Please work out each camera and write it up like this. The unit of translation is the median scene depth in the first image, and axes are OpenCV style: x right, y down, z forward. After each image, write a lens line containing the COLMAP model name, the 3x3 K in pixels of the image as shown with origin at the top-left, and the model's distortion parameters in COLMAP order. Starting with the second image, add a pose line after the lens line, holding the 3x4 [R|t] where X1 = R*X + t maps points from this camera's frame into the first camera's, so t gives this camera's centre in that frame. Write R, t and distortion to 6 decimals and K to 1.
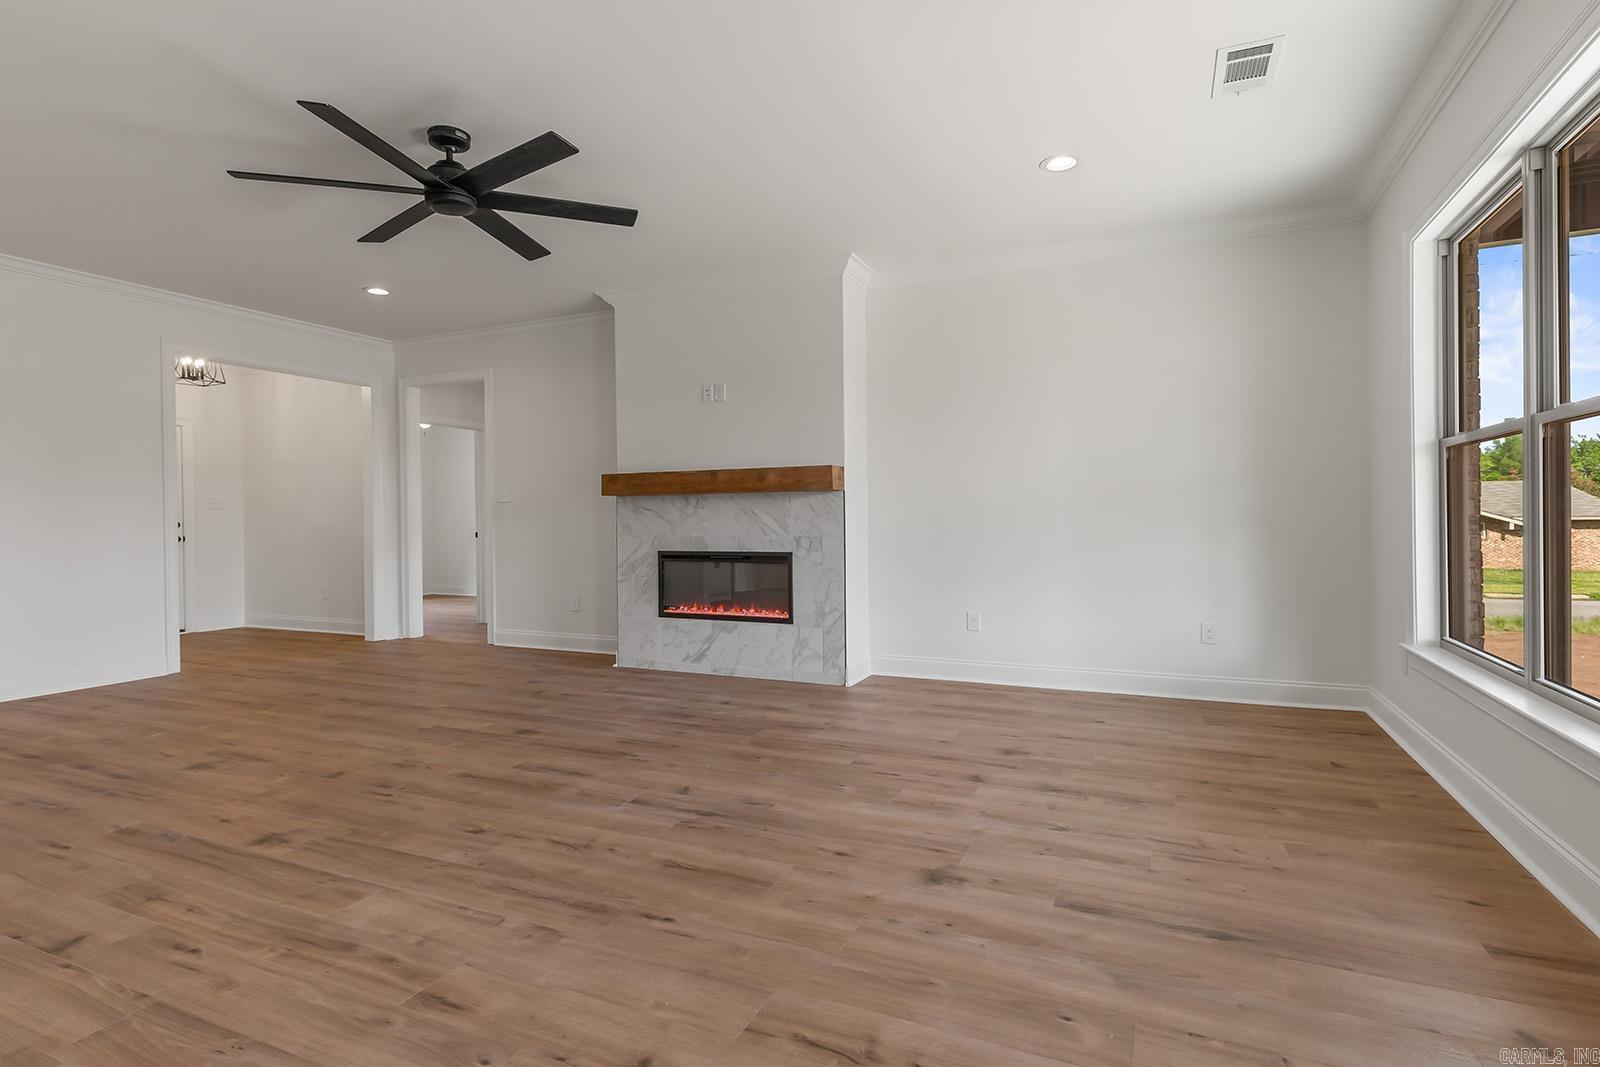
lens RADIAL K [[780.8, 0, 882.0], [0, 780.8, 525.2], [0, 0, 1]] dist [0.000756, 0.000564]
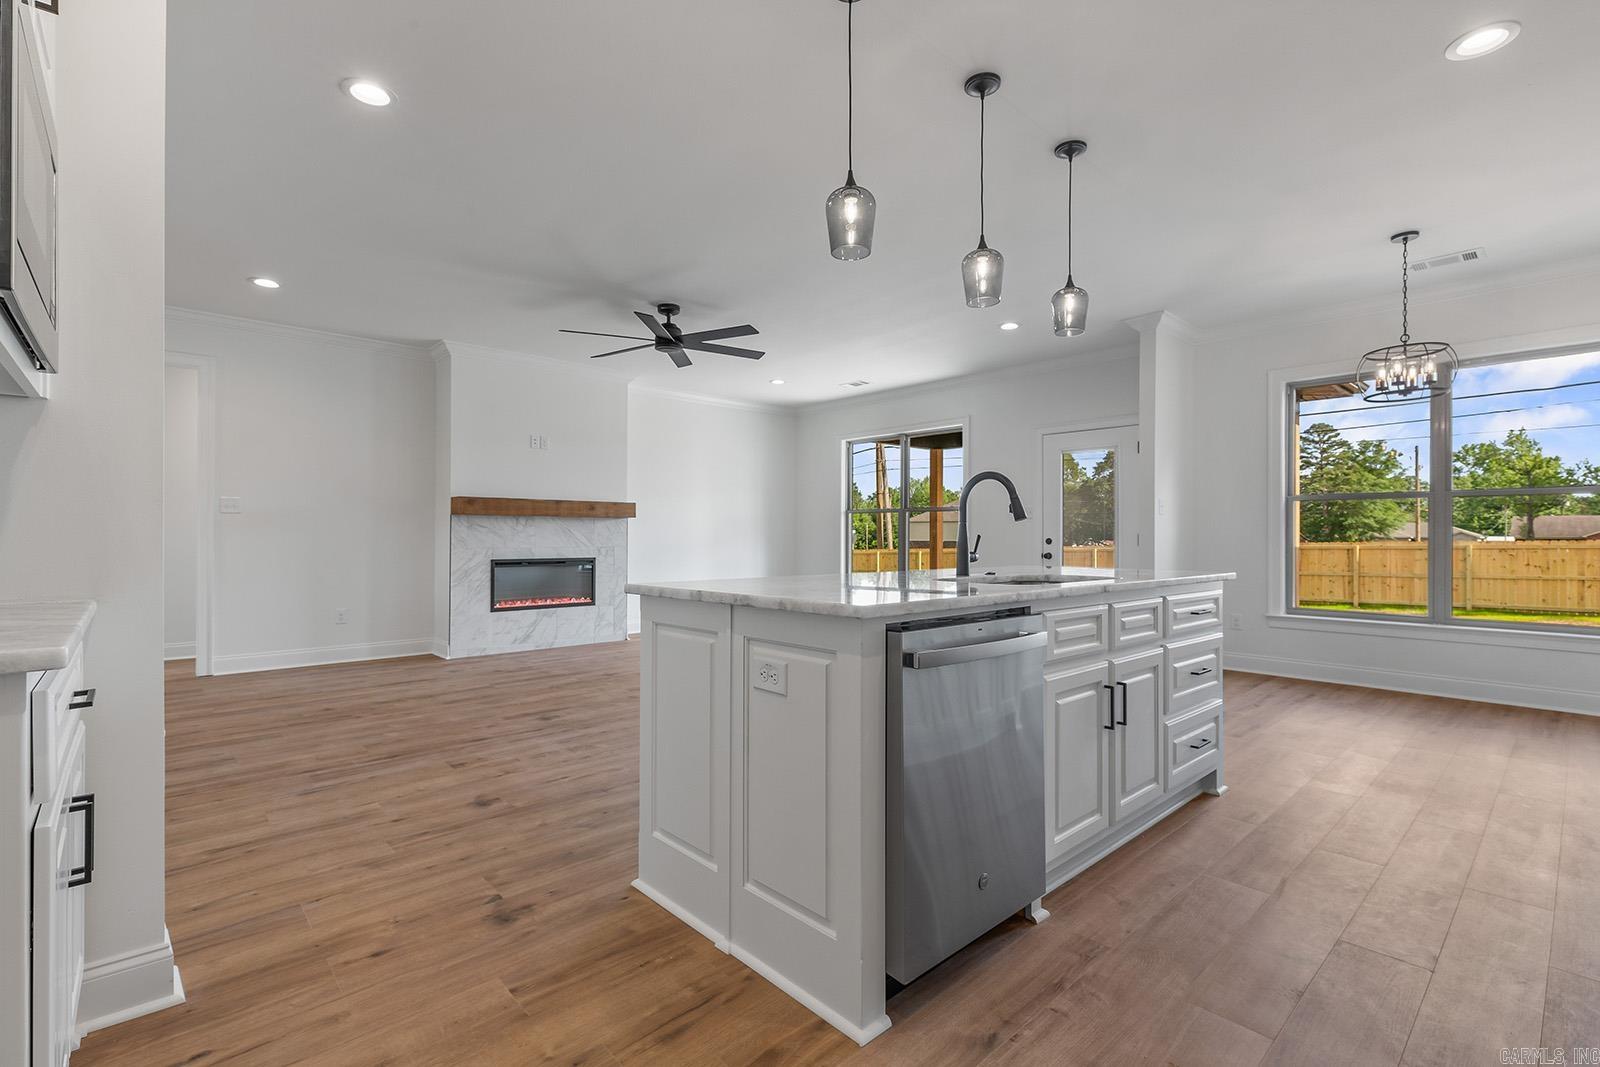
lens RADIAL K [[654.1, 0, 851.2], [0, 654.1, 535.7], [0, 0, 1]] dist [-0.000268, 0.000121]
pose [[0.372006, 0.010831, 0.928167, -1.113333], [0.003345, 0.999910, -0.013009, 0.010540], [-0.928224, 0.007944, 0.371937, 0.070294]]
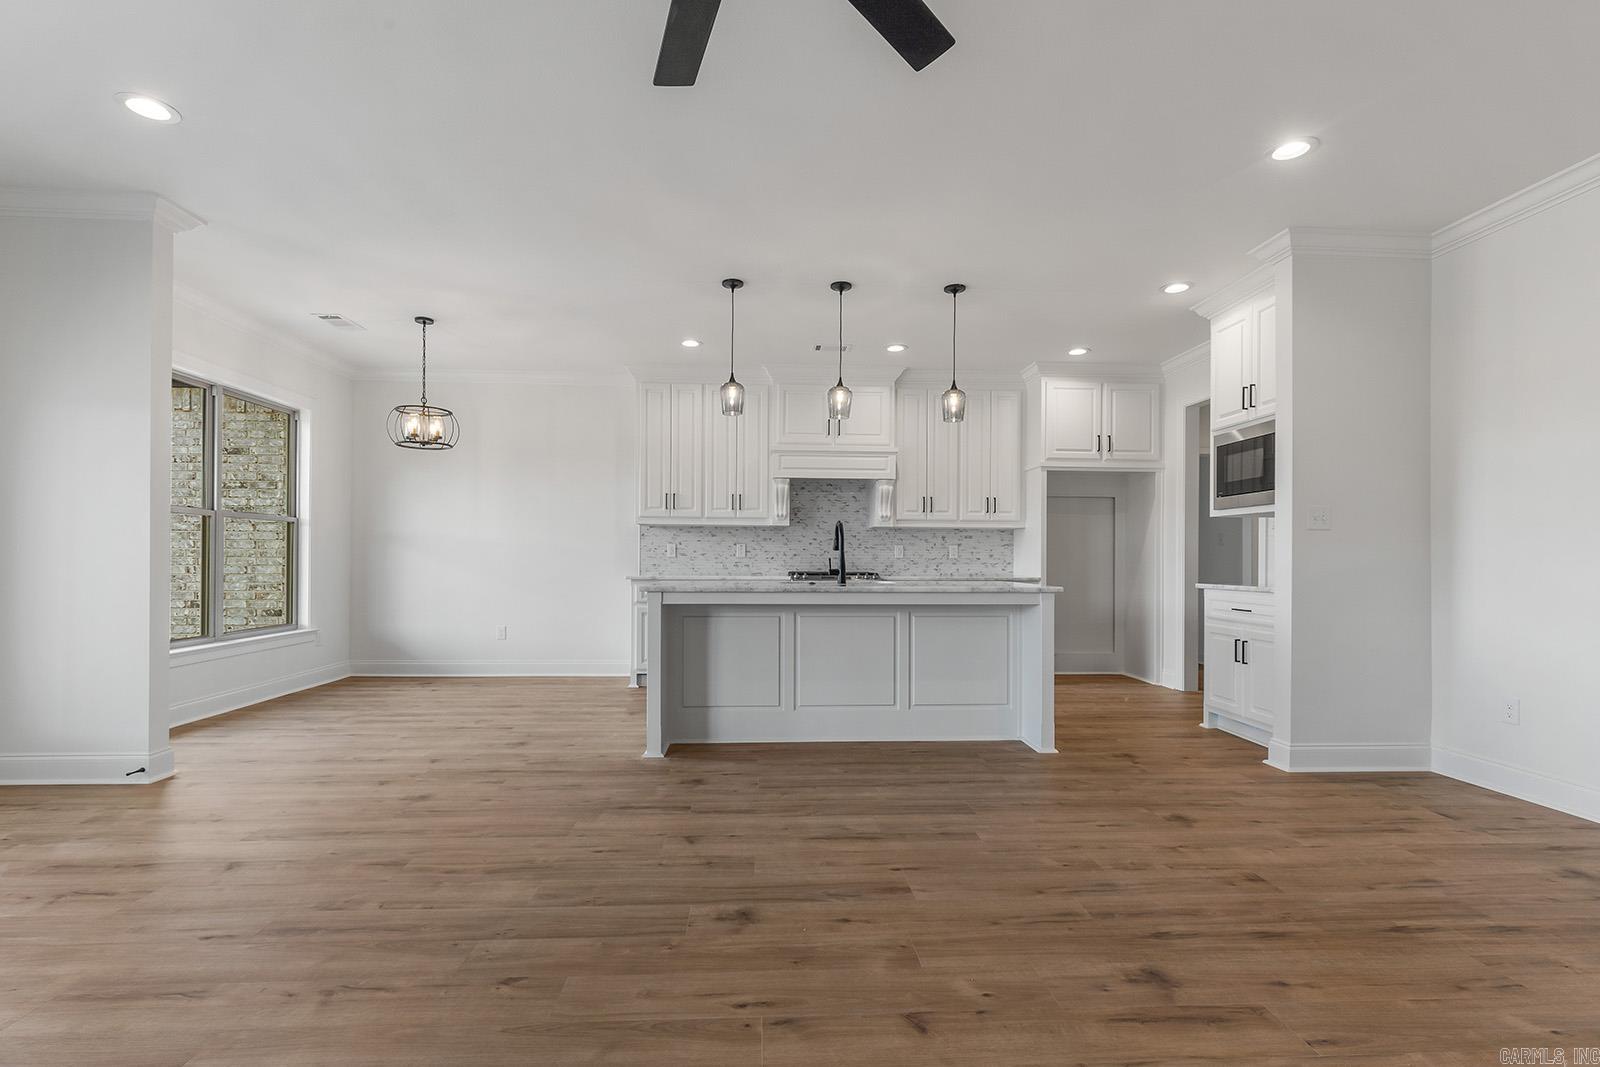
lens RADIAL K [[719.5, 0, 746.4], [0, 719.5, 560.8], [0, 0, 1]] dist [0.004353, -0.000144]
pose [[-0.941850, 0.007291, -0.335955, -0.267890], [0.001786, 0.999859, 0.016692, -0.006717], [0.336029, 0.015122, -0.941730, 0.907880]]
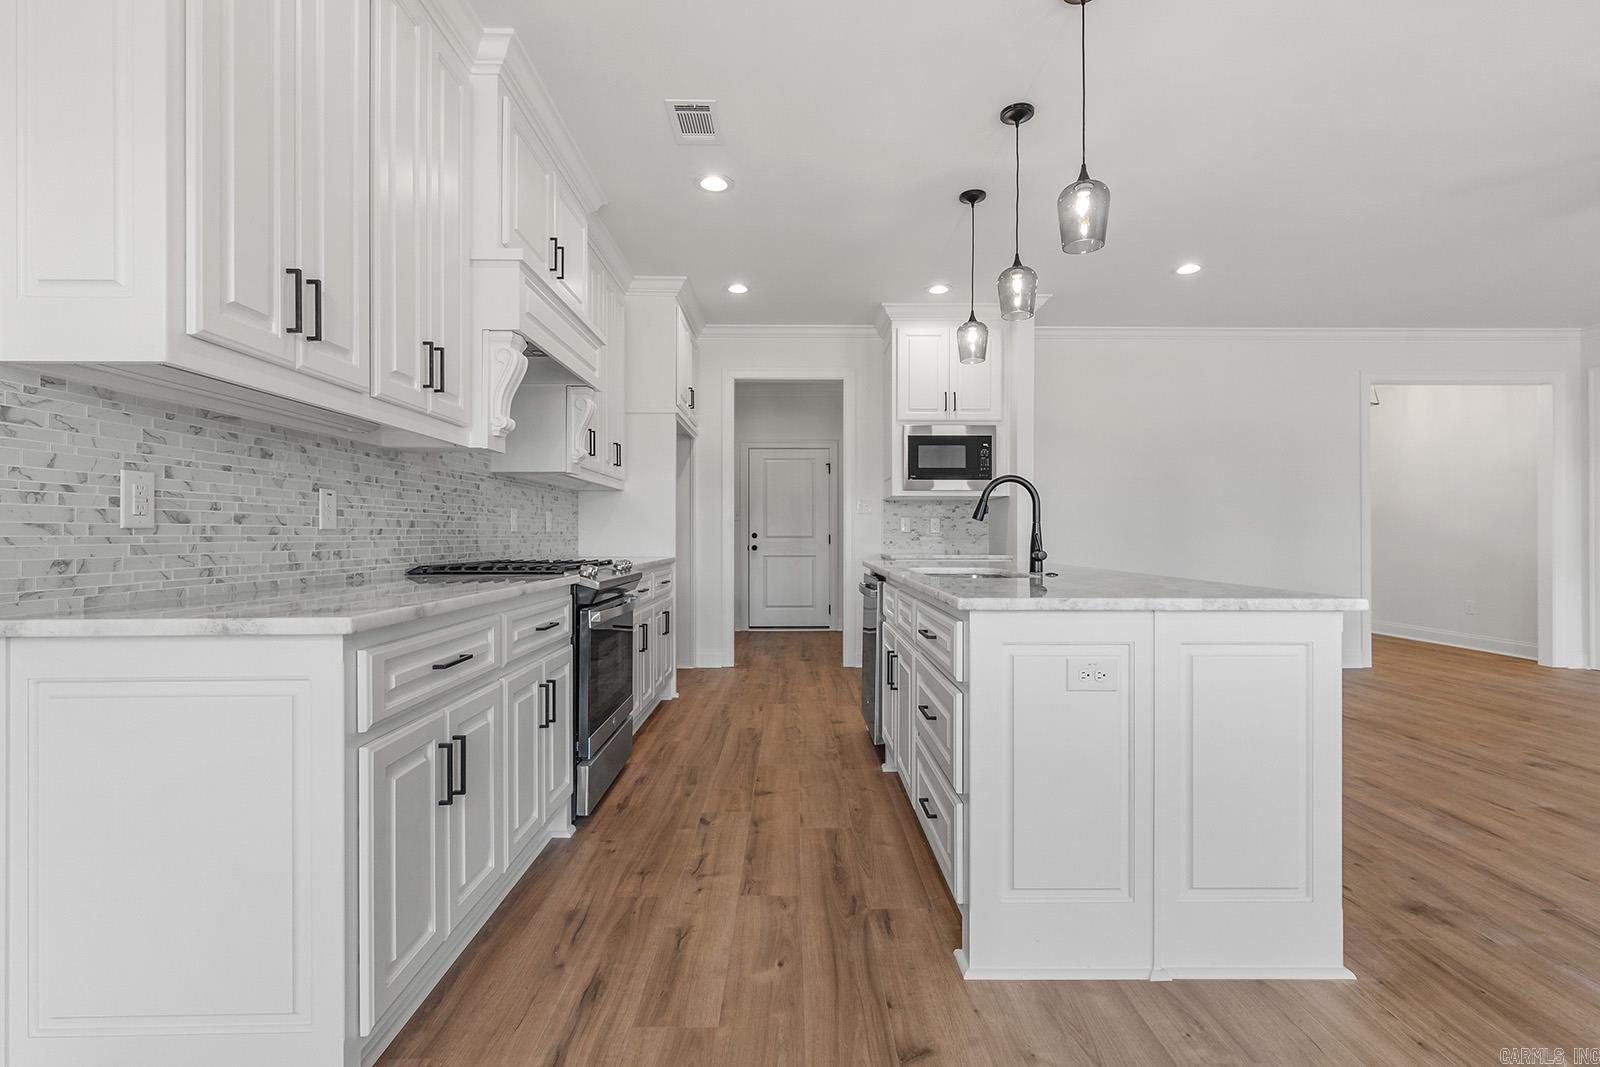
lens RADIAL K [[789.2, 0, 724.7], [0, 789.2, 533.4], [0, 0, 1]] dist [0.000348, 0.000017]
pose [[0.355050, 0.007887, -0.934814, -0.177995], [-0.013941, 0.999898, 0.003141, 0.006019], [0.934743, 0.011917, 0.355124, -0.260254]]
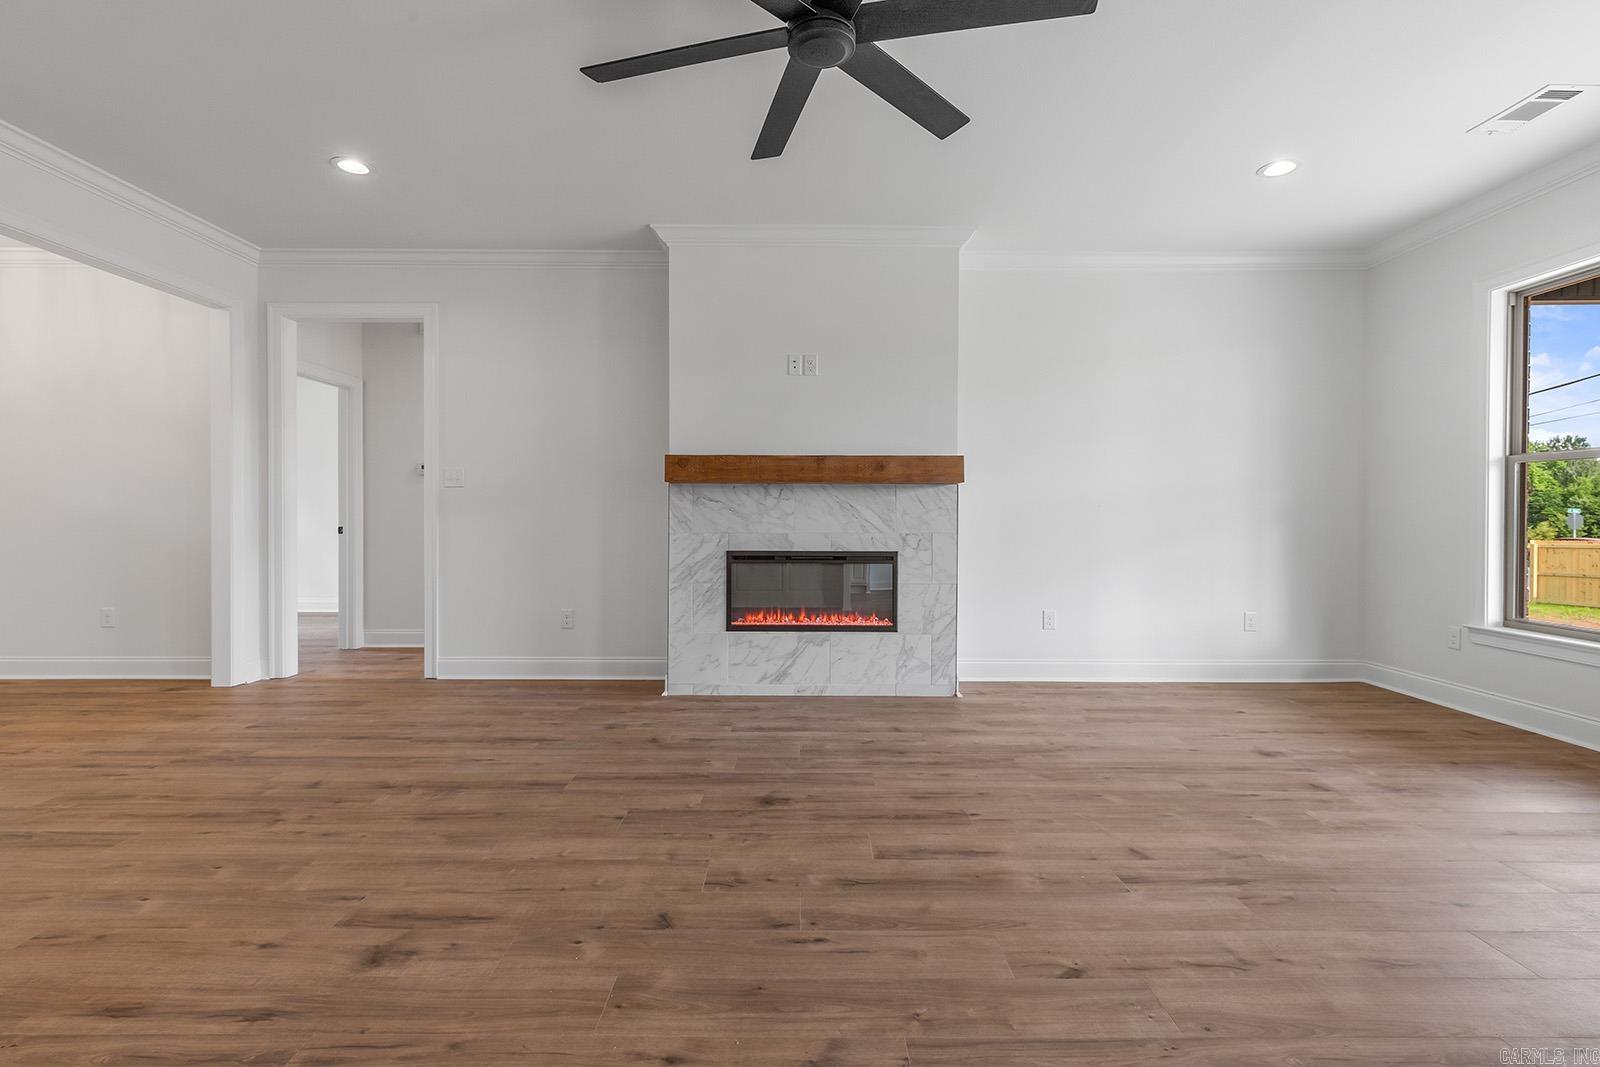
lens RADIAL K [[722.2, 0, 828.2], [0, 722.2, 523.9], [0, 0, 1]] dist [0.001722, 0.000044]
pose [[0.923241, 0.007083, 0.384157, -0.509130], [-0.008156, 0.999966, 0.001163, 0.002766], [-0.384136, -0.004207, 0.923267, 0.270243]]
